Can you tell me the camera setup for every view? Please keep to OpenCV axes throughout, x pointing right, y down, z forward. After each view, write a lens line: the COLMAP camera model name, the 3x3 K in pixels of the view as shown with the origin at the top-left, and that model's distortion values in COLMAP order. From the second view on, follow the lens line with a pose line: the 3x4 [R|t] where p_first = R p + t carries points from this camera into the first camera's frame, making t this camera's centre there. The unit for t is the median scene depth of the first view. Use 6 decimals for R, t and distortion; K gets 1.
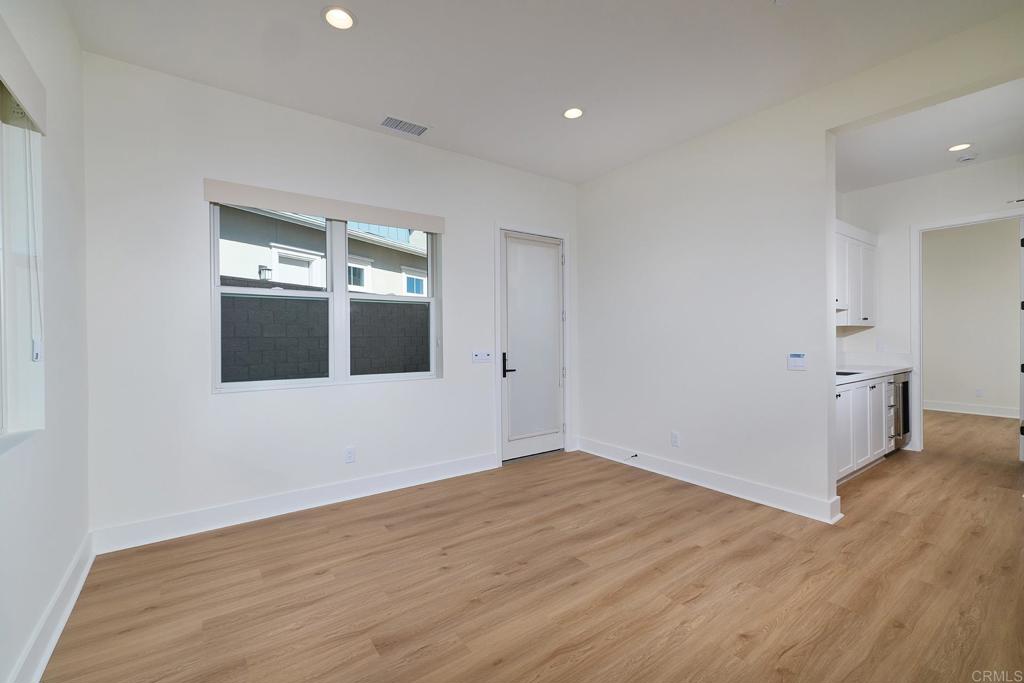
lens RADIAL K [[436.6, 0, 506.7], [0, 436.6, 338.8], [0, 0, 1]] dist [0.000729, 0.000404]
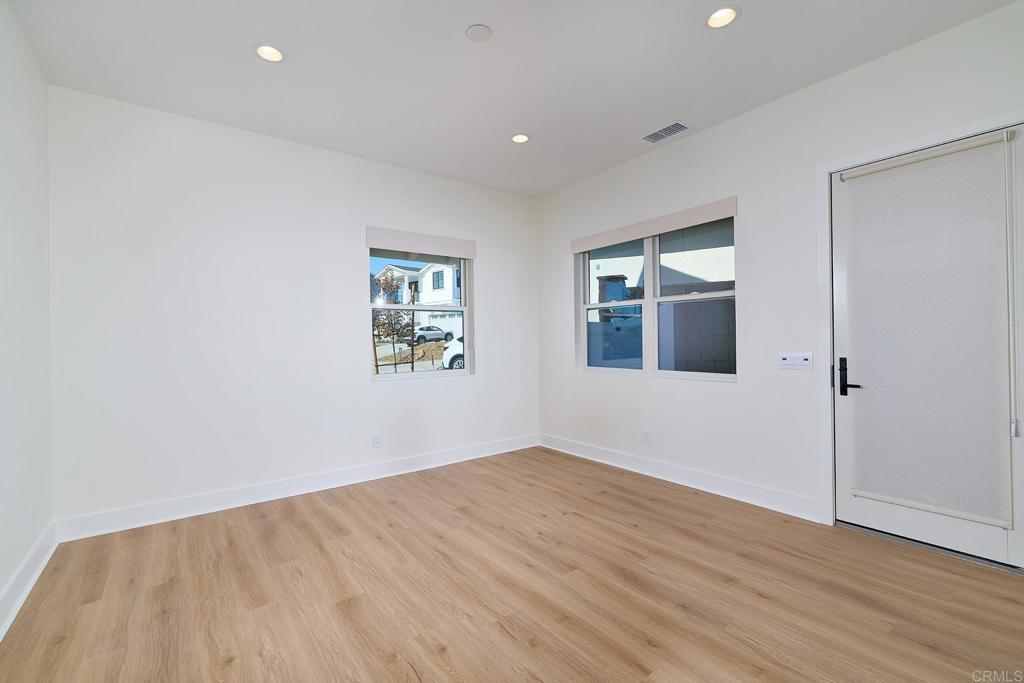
lens RADIAL K [[436.6, 0, 506.3], [0, 436.6, 341.1], [0, 0, 1]] dist [0.000729, 0.000404]
pose [[0.027123, 0.008864, -0.999593, 0.897332], [0.011265, 0.999894, 0.009172, -0.007659], [0.999569, -0.011509, 0.027020, 0.665919]]
